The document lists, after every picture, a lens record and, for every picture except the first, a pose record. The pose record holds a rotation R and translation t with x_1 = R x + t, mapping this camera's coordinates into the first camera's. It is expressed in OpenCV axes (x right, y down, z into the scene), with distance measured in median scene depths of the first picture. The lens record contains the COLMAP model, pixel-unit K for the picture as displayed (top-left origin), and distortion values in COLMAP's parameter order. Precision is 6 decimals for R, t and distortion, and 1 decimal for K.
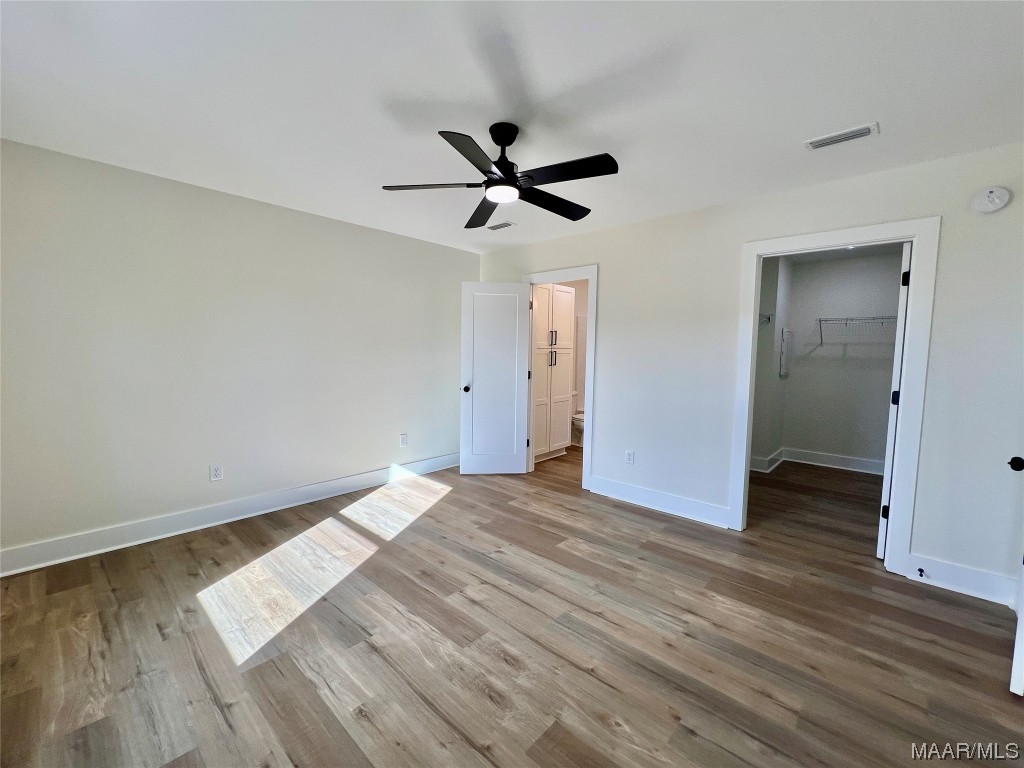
lens RADIAL K [[412.7, 0, 507.8], [0, 412.7, 385.2], [0, 0, 1]] dist [-0.001710, 0.000926]
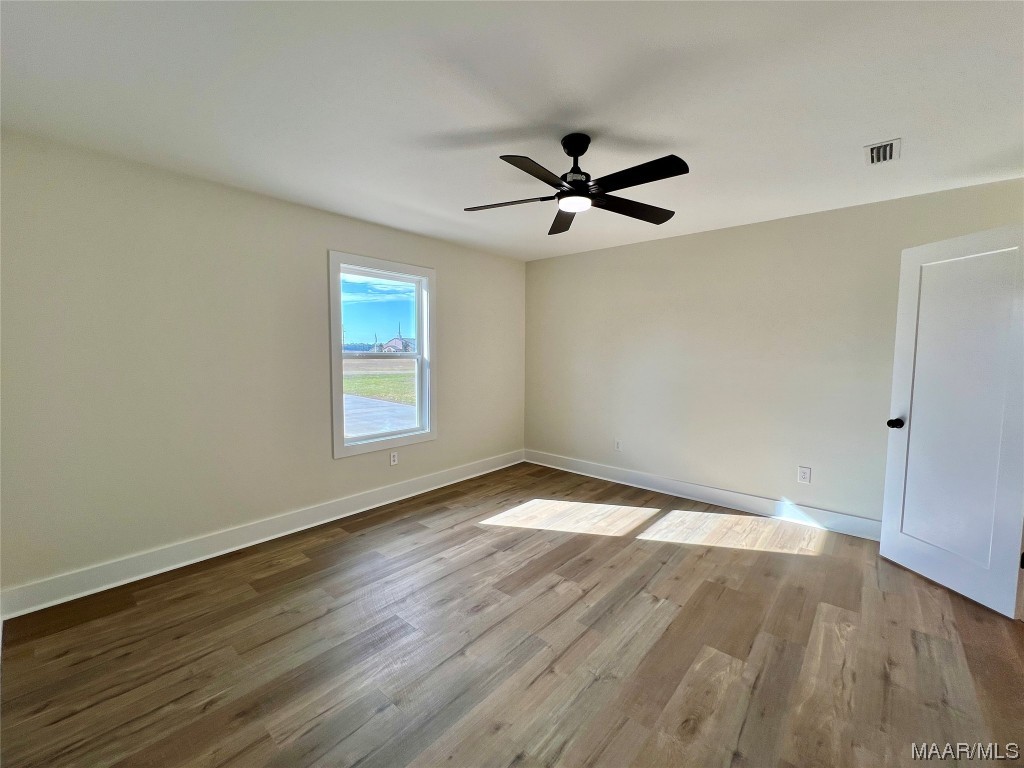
lens RADIAL K [[412.7, 0, 508.0], [0, 412.7, 382.5], [0, 0, 1]] dist [-0.001710, 0.000926]
pose [[0.055034, 0.058200, -0.996787, 0.733515], [-0.090260, 0.994503, 0.053083, -0.045187], [0.994397, 0.087048, 0.059984, 0.588145]]
